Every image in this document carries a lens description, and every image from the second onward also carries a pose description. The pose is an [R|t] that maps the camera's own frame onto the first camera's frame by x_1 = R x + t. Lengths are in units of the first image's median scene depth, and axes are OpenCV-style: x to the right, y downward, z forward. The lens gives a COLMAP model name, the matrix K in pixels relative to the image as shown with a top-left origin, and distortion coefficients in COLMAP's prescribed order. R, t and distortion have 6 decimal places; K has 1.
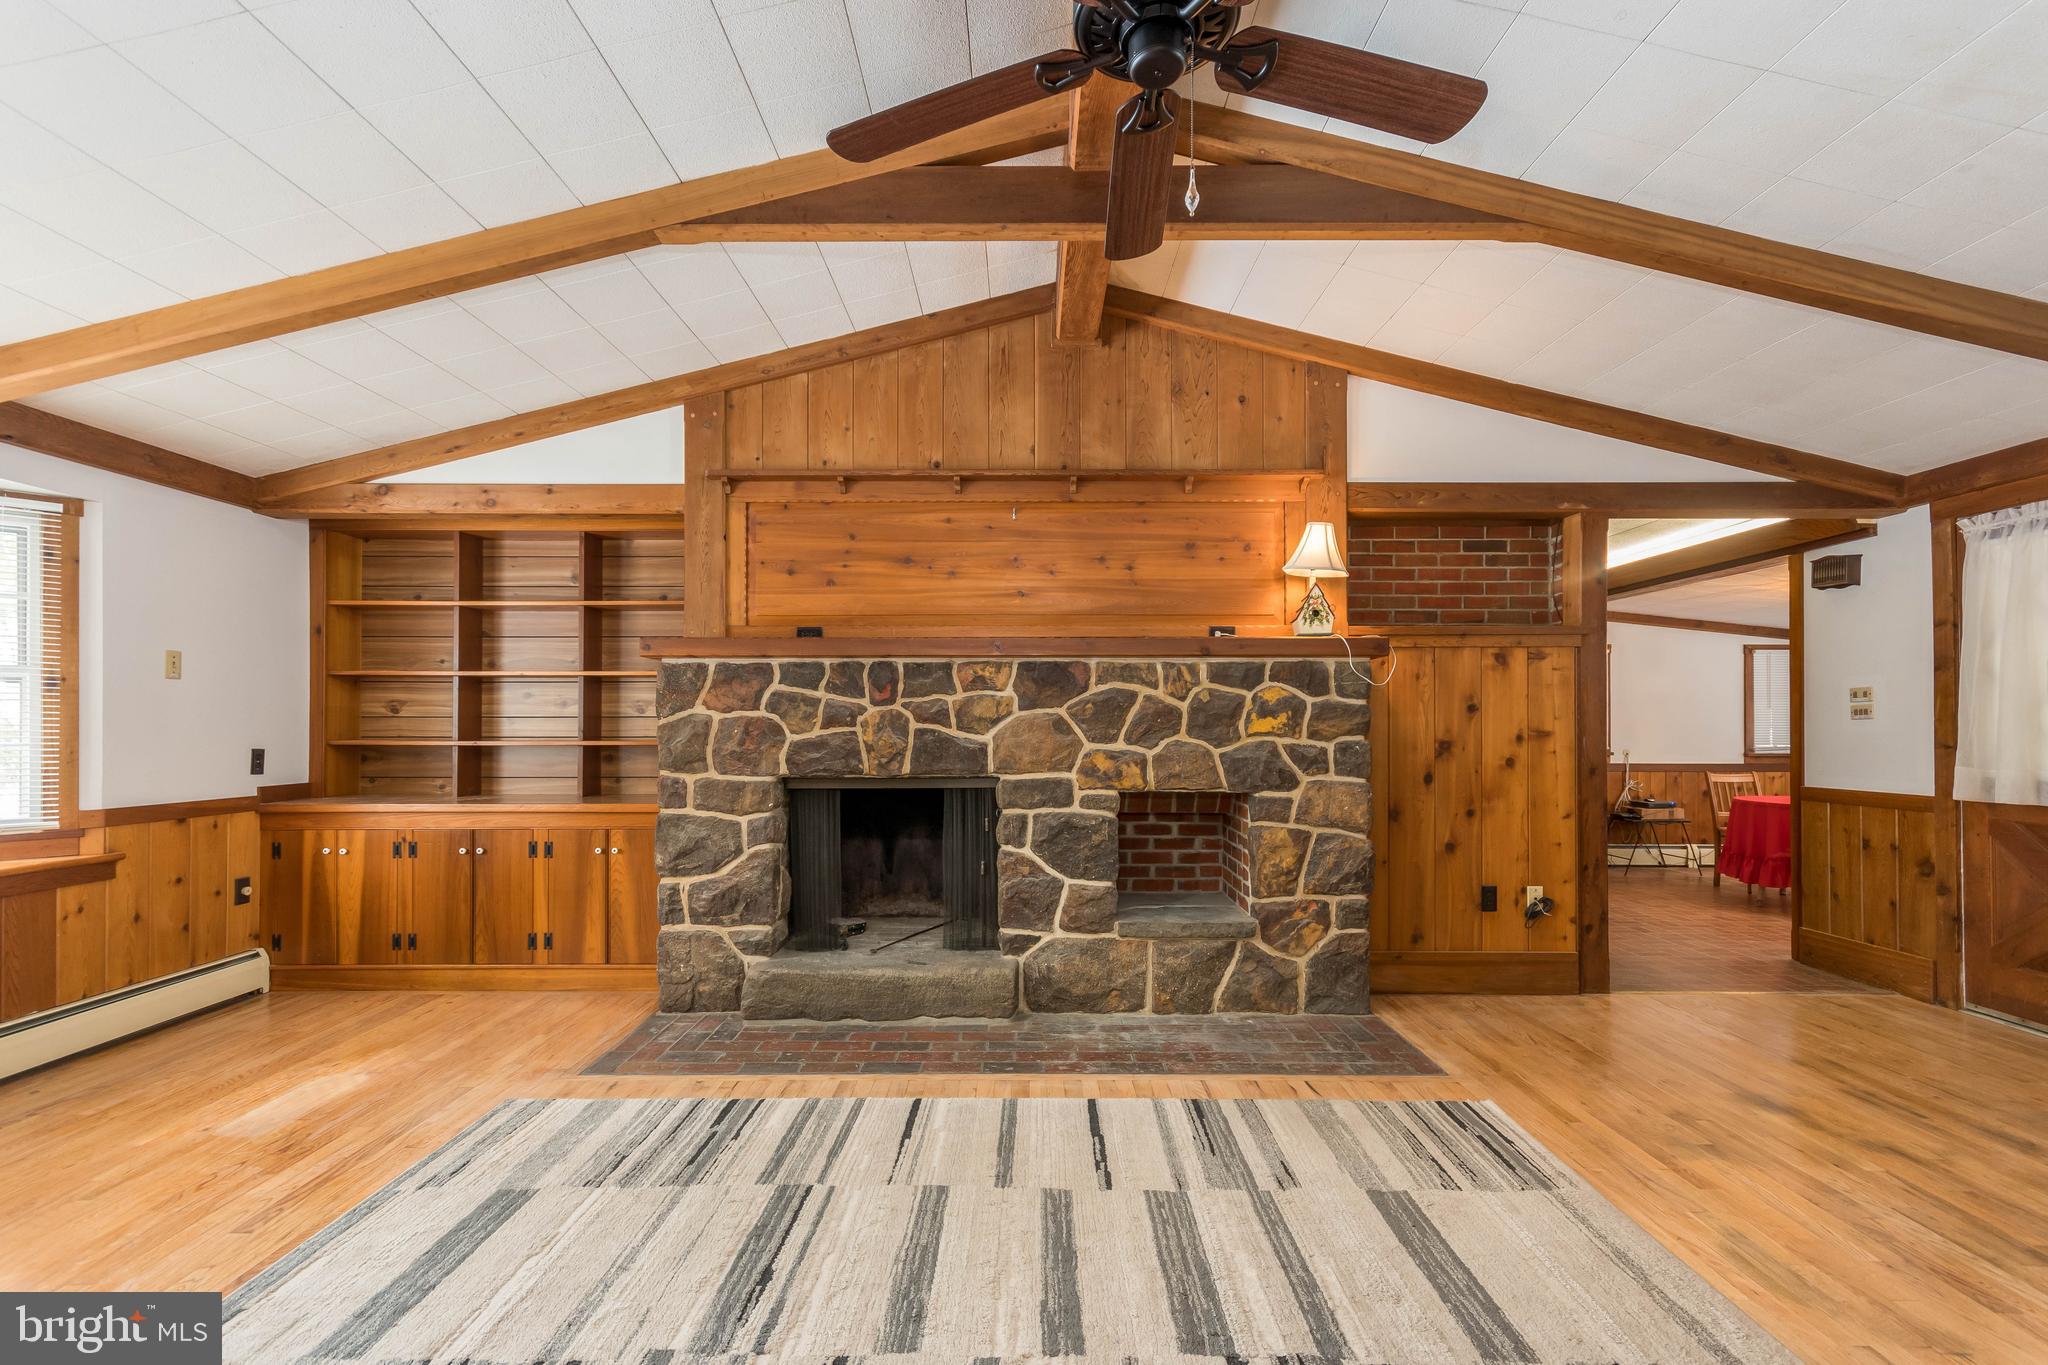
lens RADIAL K [[864.8, 0, 1033.1], [0, 864.8, 720.4], [0, 0, 1]] dist [-0.013538, 0.014766]
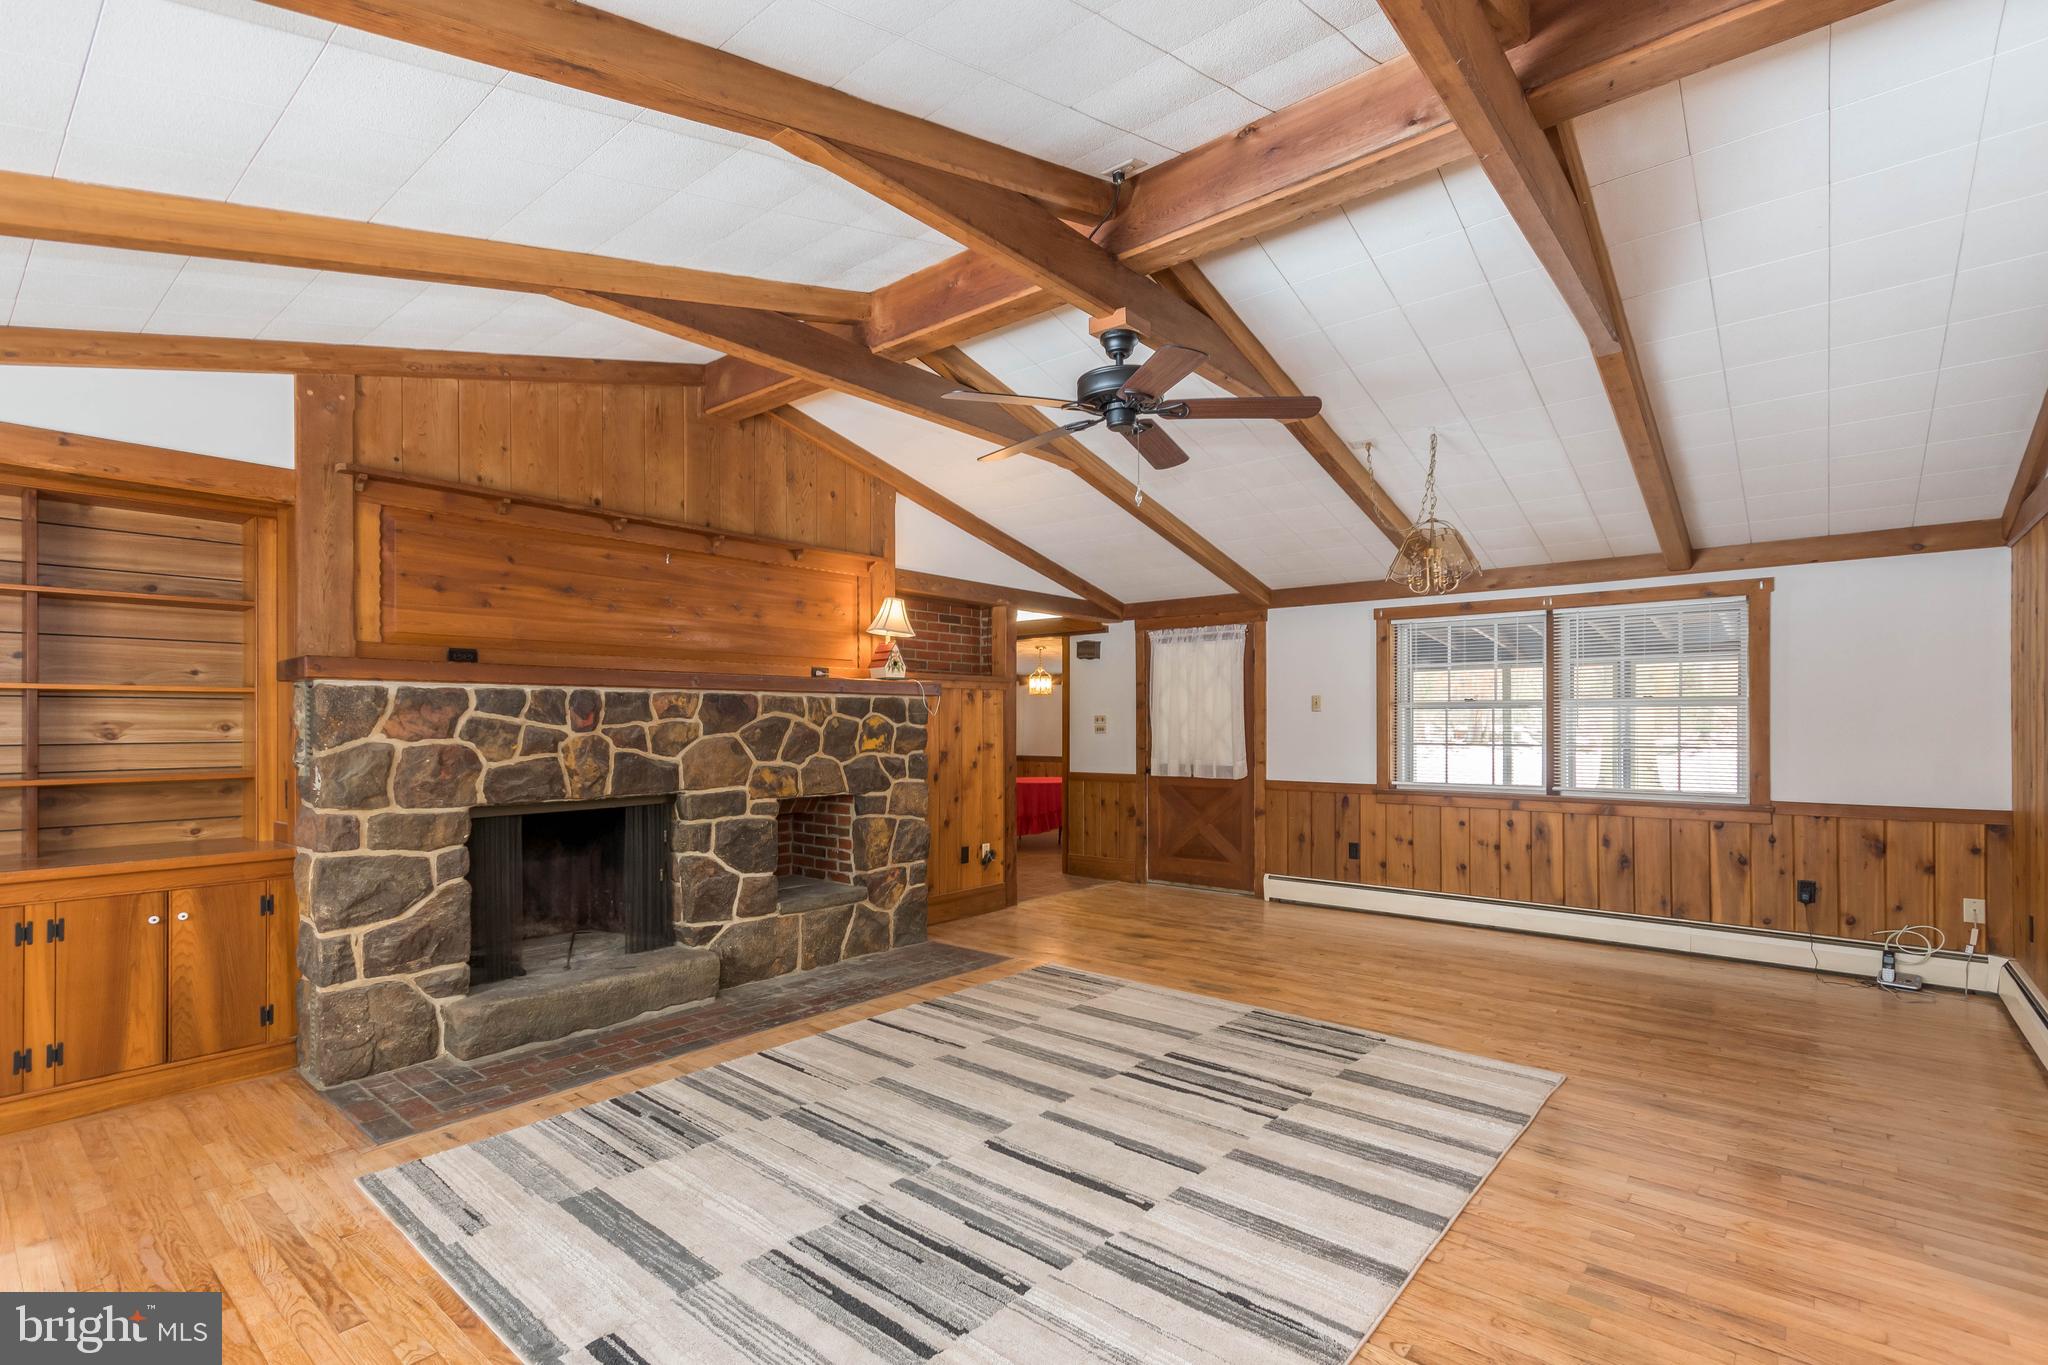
lens RADIAL K [[856.0, 0, 937.4], [0, 856.0, 726.1], [0, 0, 1]] dist [0.001203, 0.015086]
pose [[0.719679, -0.004041, 0.694295, -0.590361], [0.000161, 0.999984, 0.005653, -0.030033], [-0.694307, -0.003957, 0.719668, -0.050842]]
